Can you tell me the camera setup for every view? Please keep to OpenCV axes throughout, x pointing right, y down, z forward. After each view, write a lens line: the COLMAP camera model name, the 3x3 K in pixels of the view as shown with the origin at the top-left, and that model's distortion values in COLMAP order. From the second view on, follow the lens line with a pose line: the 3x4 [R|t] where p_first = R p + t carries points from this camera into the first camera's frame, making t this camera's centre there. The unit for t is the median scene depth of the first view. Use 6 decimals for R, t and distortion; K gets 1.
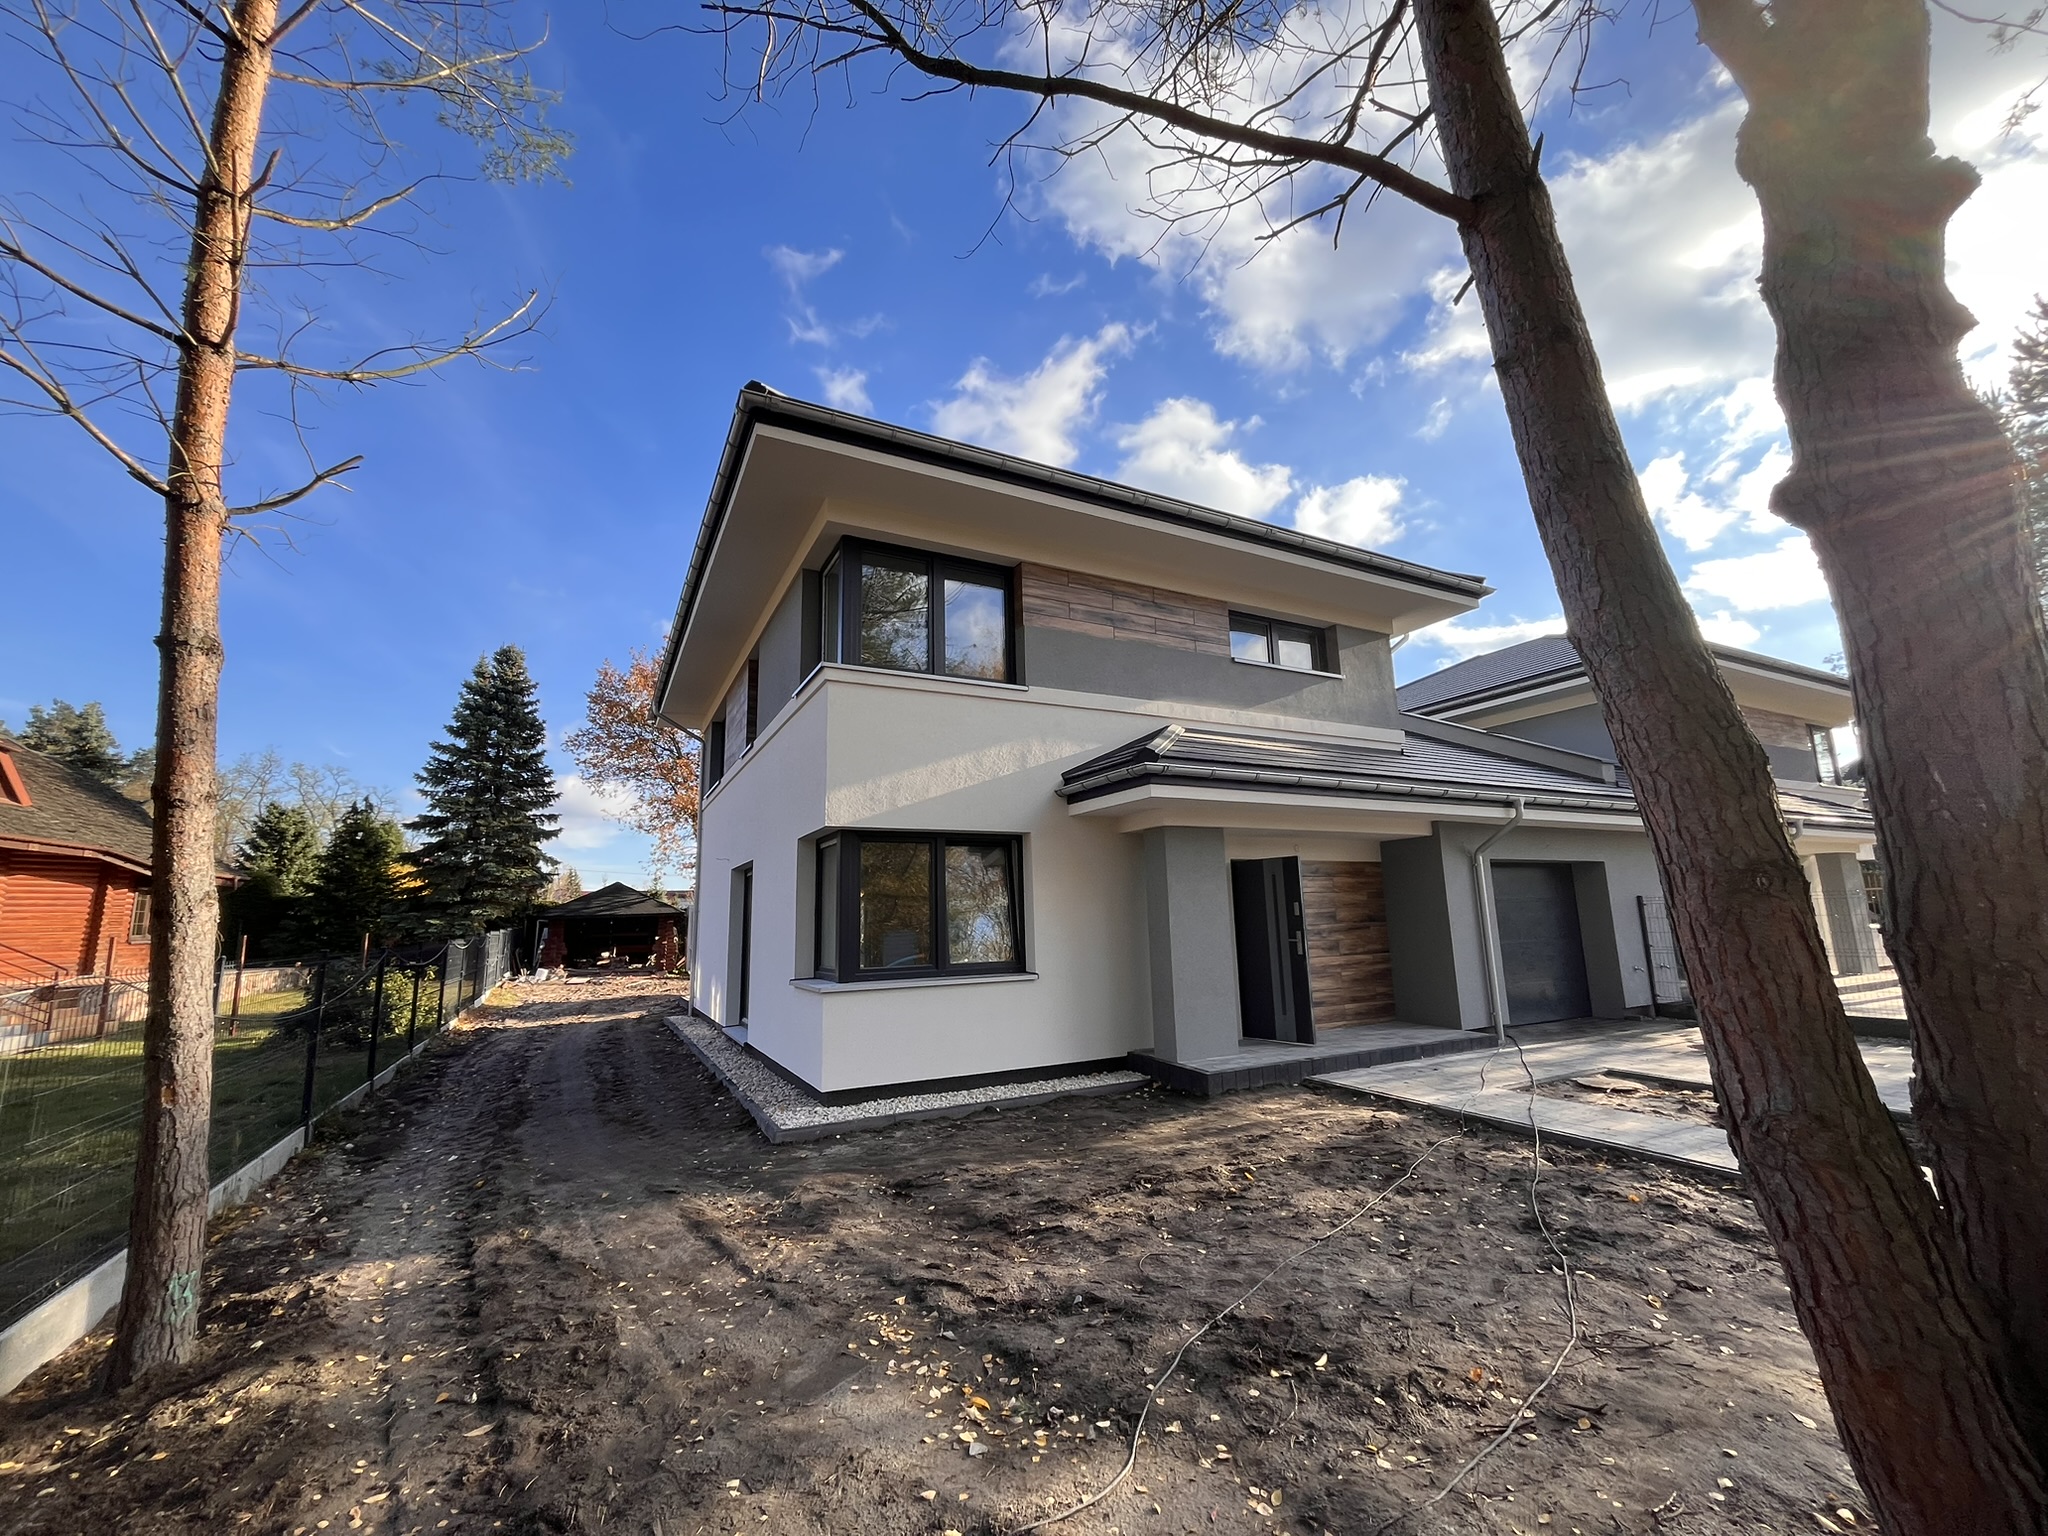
lens RADIAL K [[824.1, 0, 1024.0], [0, 824.1, 768.0], [0, 0, 1]] dist [0.000074, -0.000042]
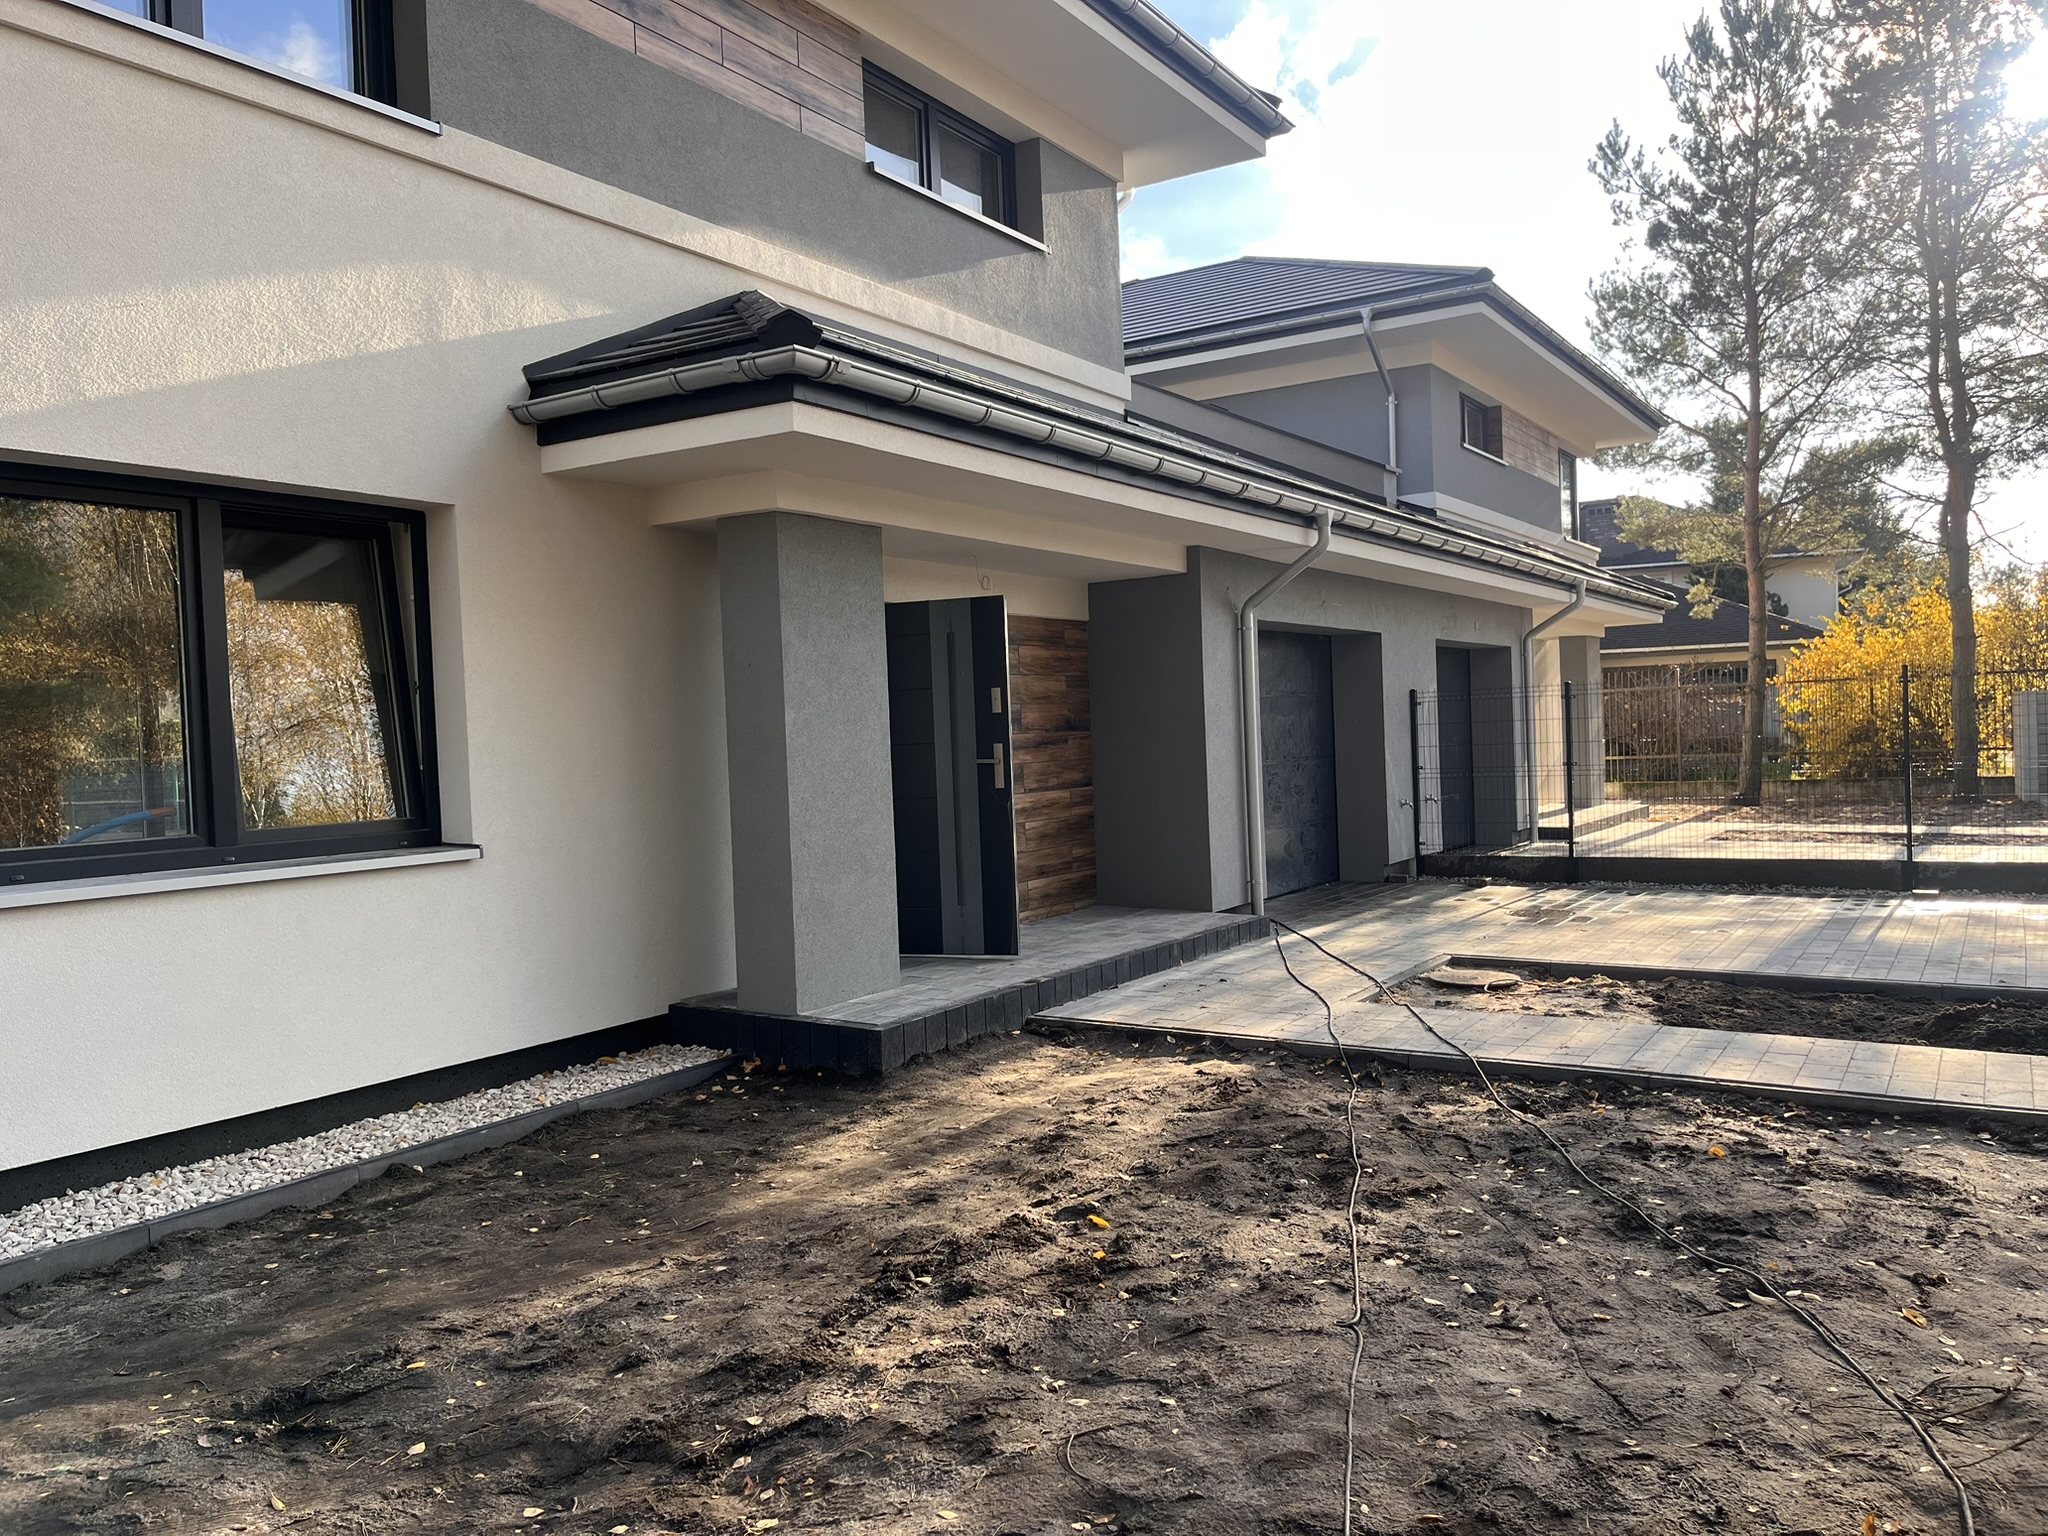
lens RADIAL K [[1544.4, 0, 1037.2], [0, 1544.4, 760.9], [0, 0, 1]] dist [0.079497, -0.101561]
pose [[0.861953, -0.016313, 0.506725, -0.189732], [-0.075643, 0.984157, 0.160355, 0.080901], [-0.501313, -0.176549, 0.847063, 0.269195]]
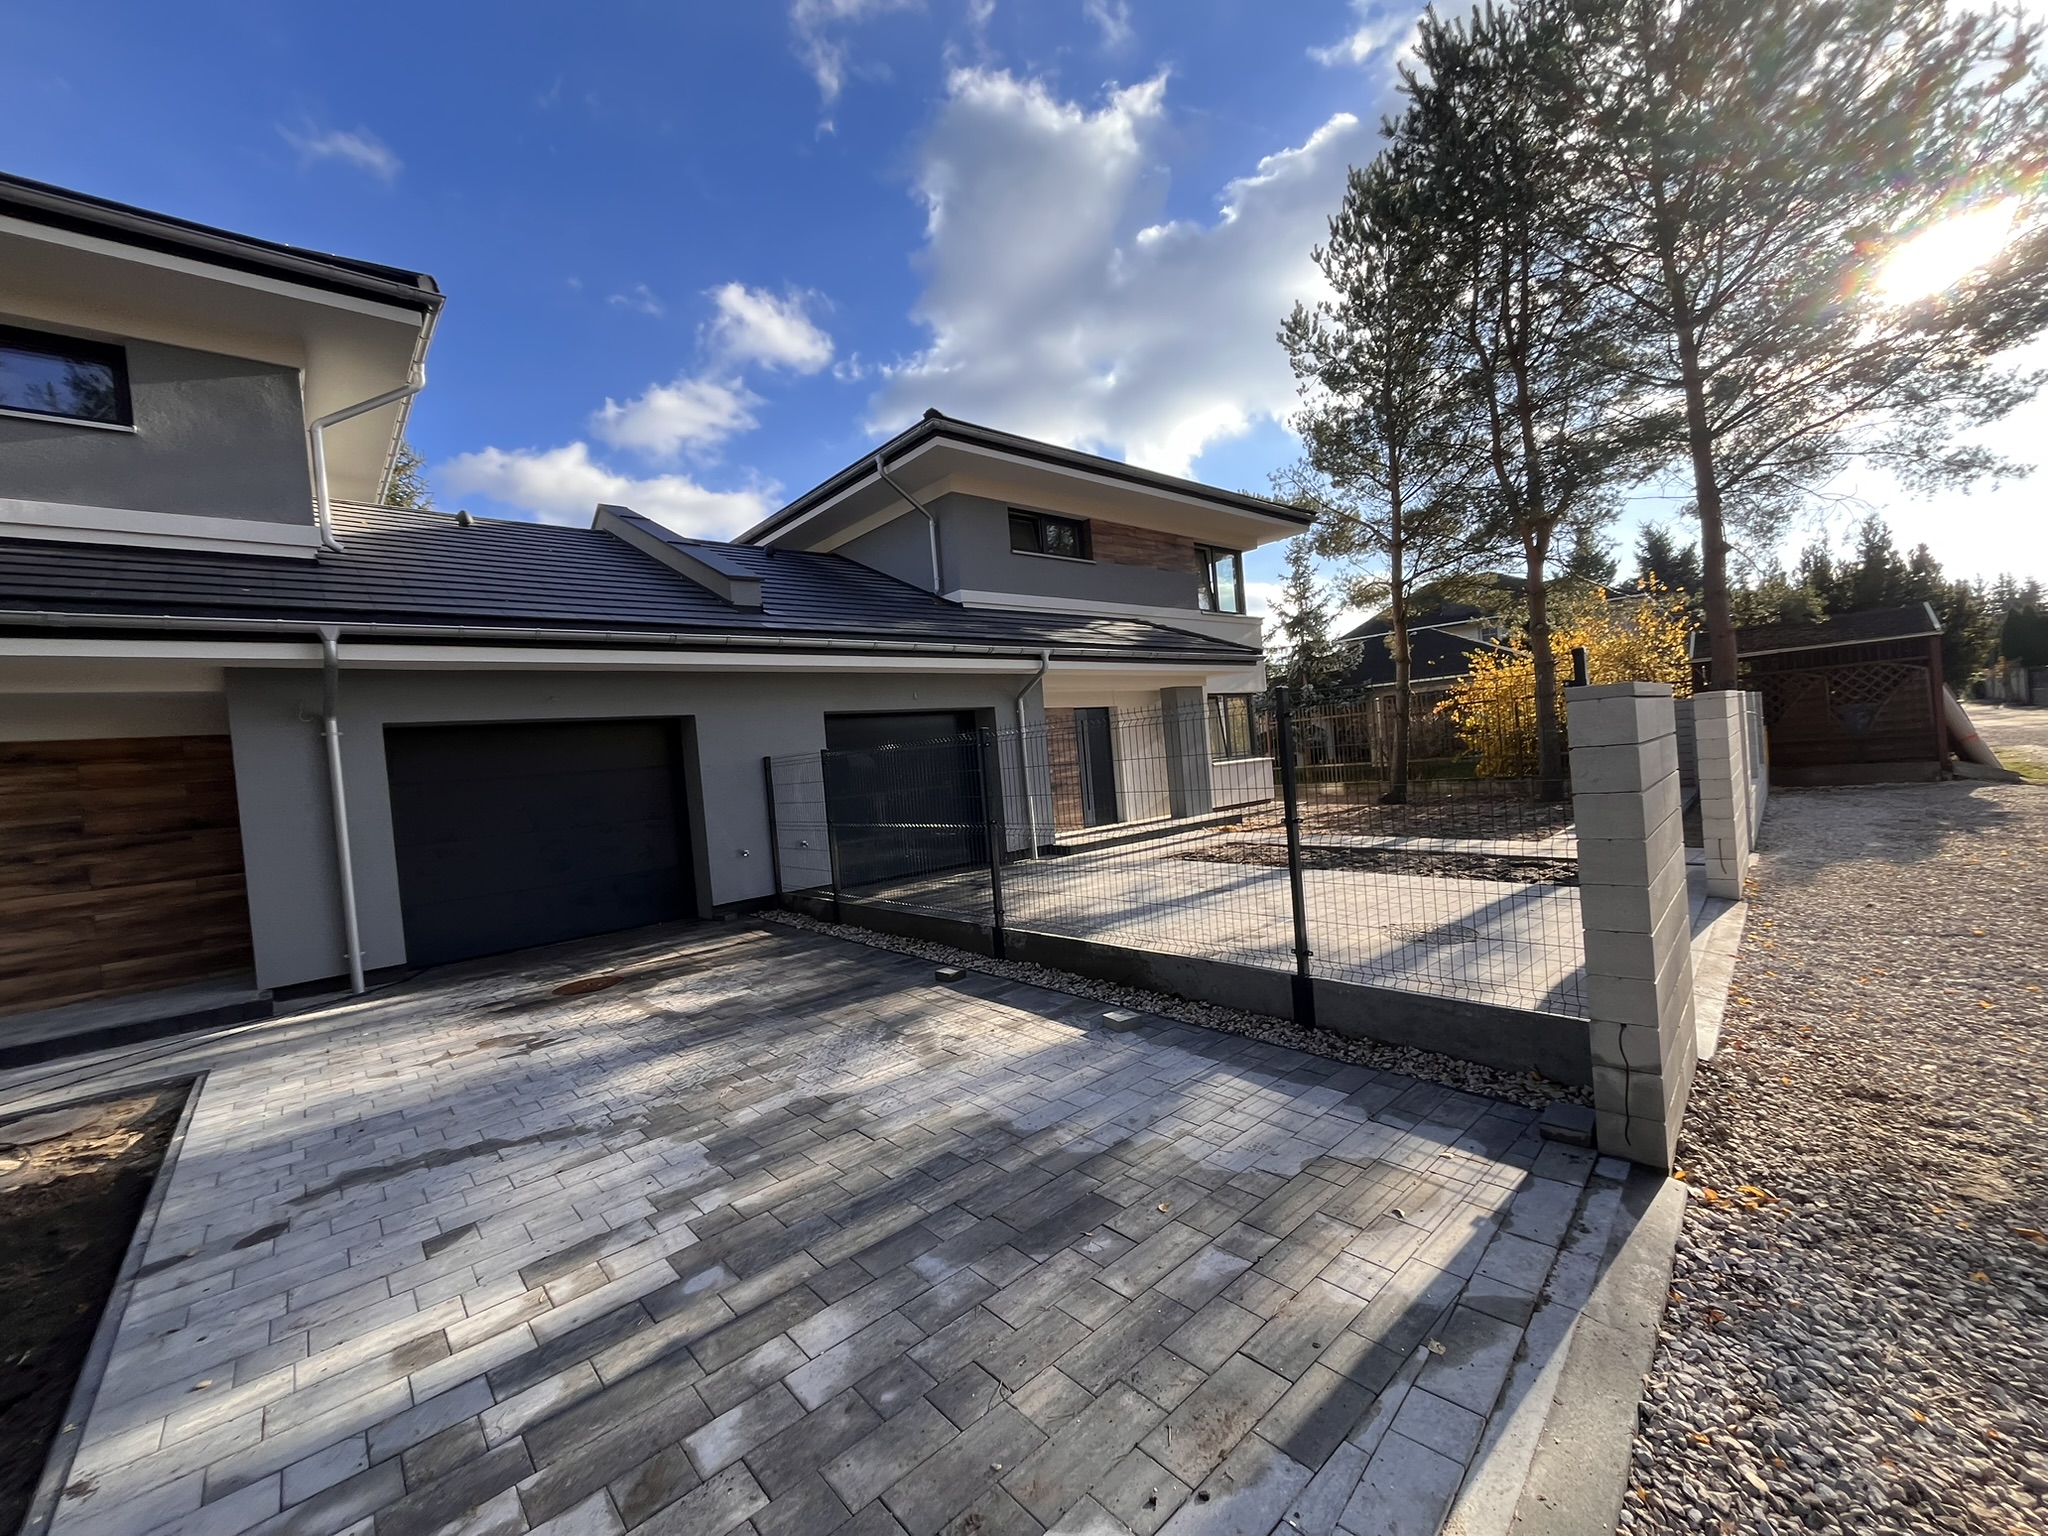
lens RADIAL K [[824.1, 0, 1024.0], [0, 824.1, 768.0], [0, 0, 1]] dist [0.000074, -0.000042]
pose [[0.967873, -0.059804, 0.244224, 1.559343], [0.013488, 0.982254, 0.187071, 0.051029], [-0.251078, -0.177767, 0.951503, 0.419743]]
